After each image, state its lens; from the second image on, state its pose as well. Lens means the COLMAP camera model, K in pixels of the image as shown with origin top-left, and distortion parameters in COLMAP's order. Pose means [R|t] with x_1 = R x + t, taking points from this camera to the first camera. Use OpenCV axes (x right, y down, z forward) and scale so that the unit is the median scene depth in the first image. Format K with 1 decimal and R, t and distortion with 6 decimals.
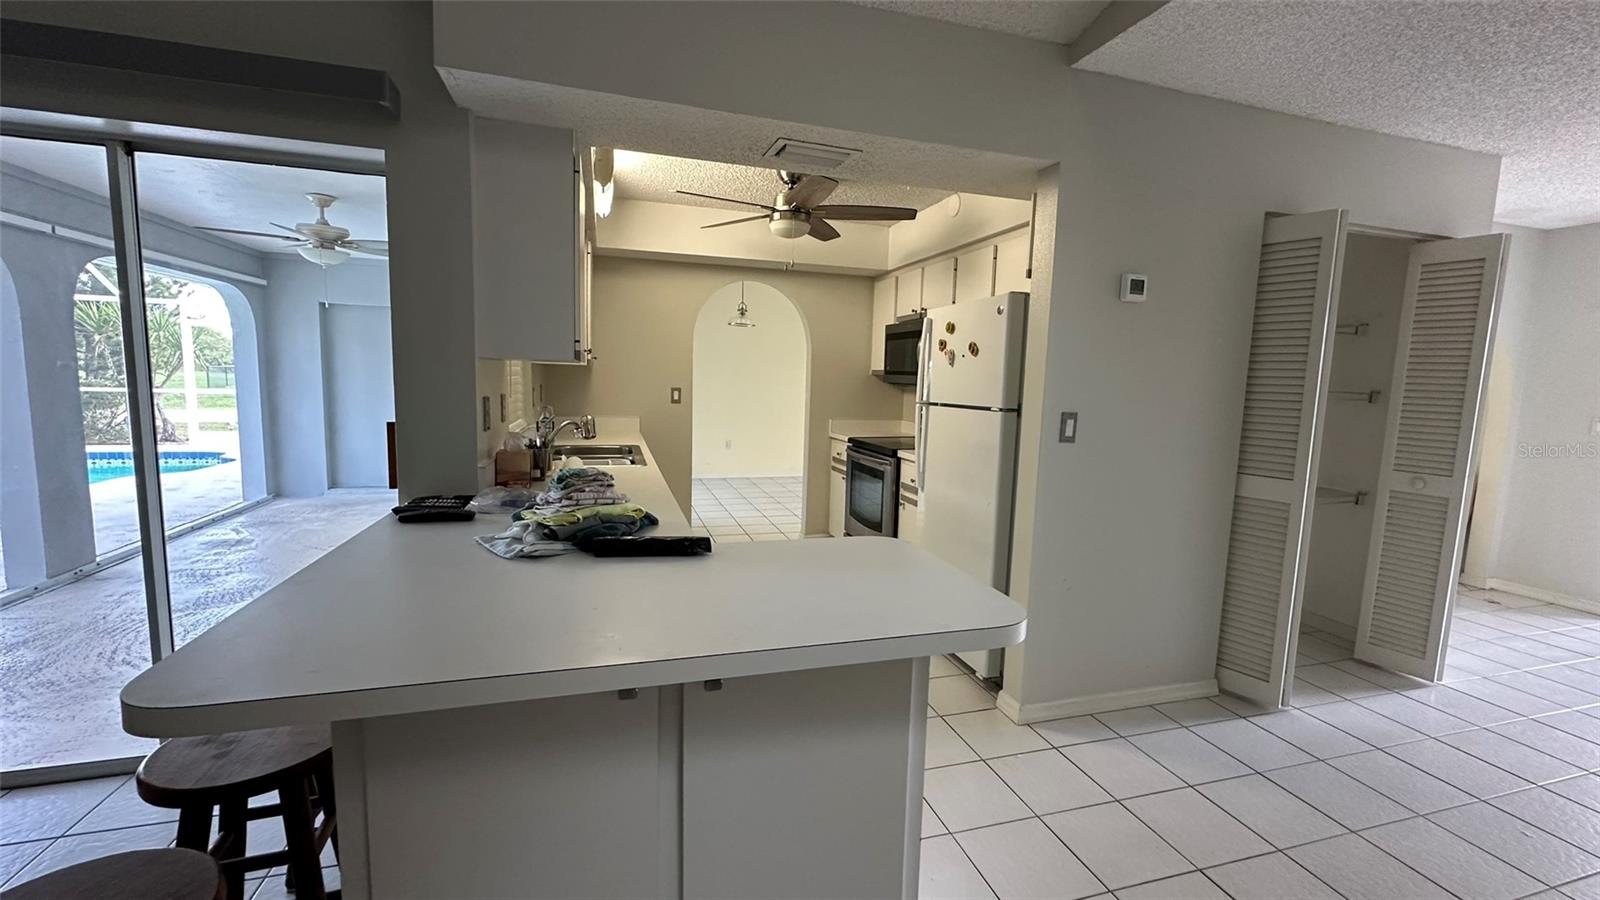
lens RADIAL K [[638.0, 0, 800.0], [0, 638.0, 450.0], [0, 0, 1]] dist [-0.004264, -0.000010]
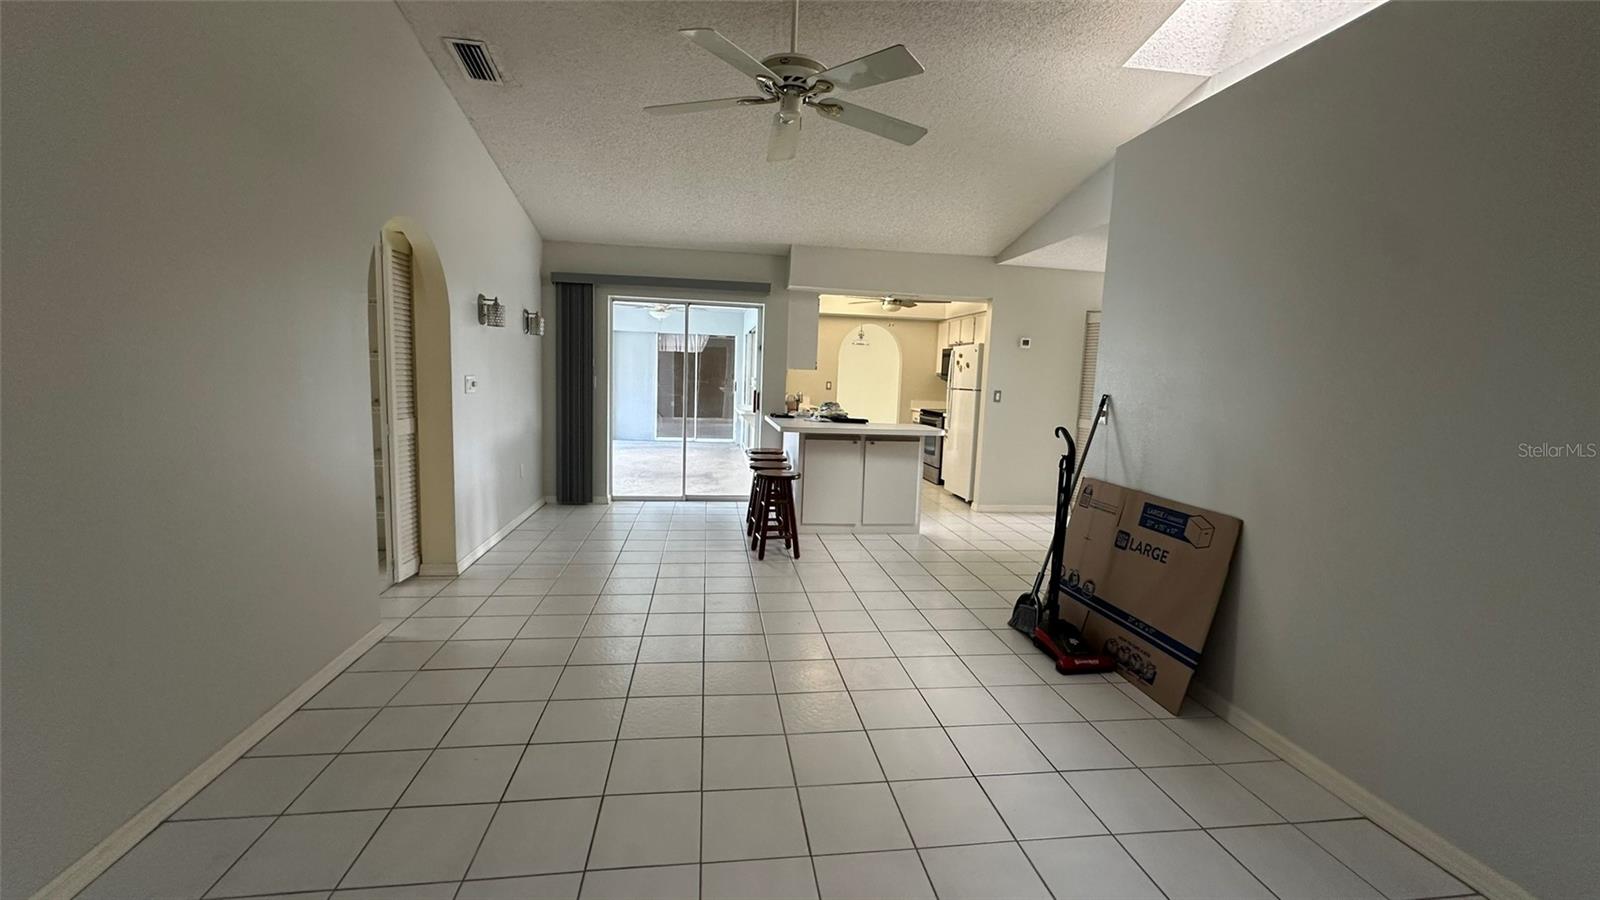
lens RADIAL K [[638.0, 0, 800.0], [0, 638.0, 450.0], [0, 0, 1]] dist [-0.004264, -0.000010]
pose [[0.988506, 0.026943, -0.148760, 0.012420], [-0.026802, 0.999636, 0.002949, 0.156665], [0.148786, 0.001072, 0.988869, -1.347120]]
